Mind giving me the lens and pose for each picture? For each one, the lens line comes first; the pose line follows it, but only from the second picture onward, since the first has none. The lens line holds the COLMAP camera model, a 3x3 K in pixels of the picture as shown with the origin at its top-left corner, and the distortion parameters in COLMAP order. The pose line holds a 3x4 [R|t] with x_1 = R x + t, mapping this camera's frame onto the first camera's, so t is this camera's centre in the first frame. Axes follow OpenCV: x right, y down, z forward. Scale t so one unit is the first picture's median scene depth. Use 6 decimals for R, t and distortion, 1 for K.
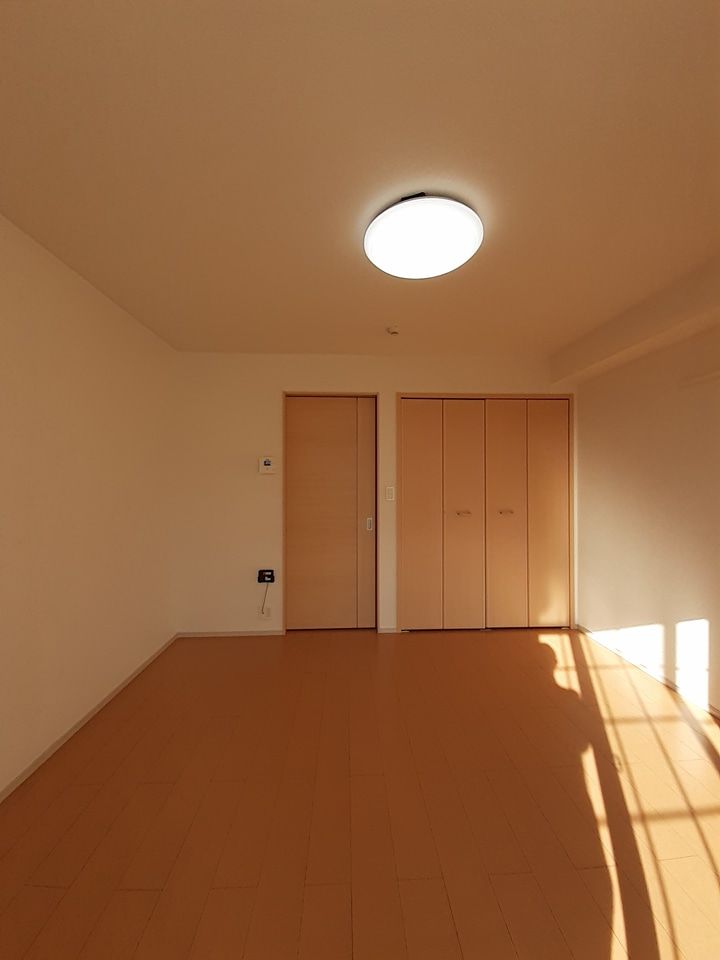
lens RADIAL K [[392.6, 0, 360.0], [0, 392.6, 480.0], [0, 0, 1]] dist [-0.001658, -0.000306]
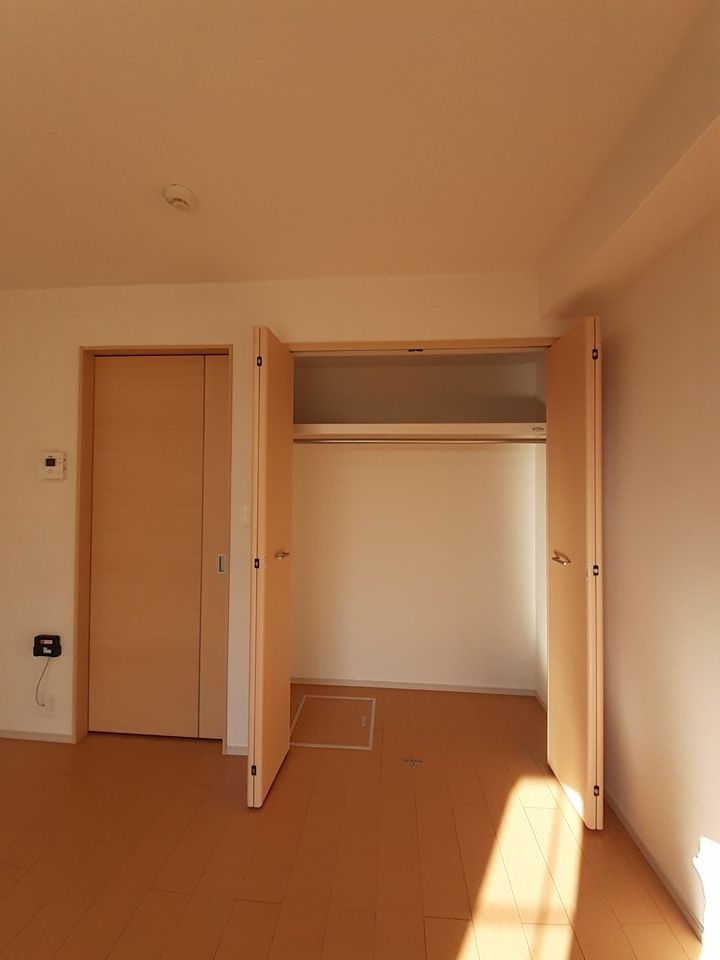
lens RADIAL K [[392.6, 0, 360.0], [0, 392.6, 480.0], [0, 0, 1]] dist [-0.001658, -0.000306]
pose [[0.991725, 0.005104, -0.128281, 0.324180], [-0.007170, 0.999852, -0.015652, -0.008883], [0.128182, 0.016443, 0.991614, 0.446863]]
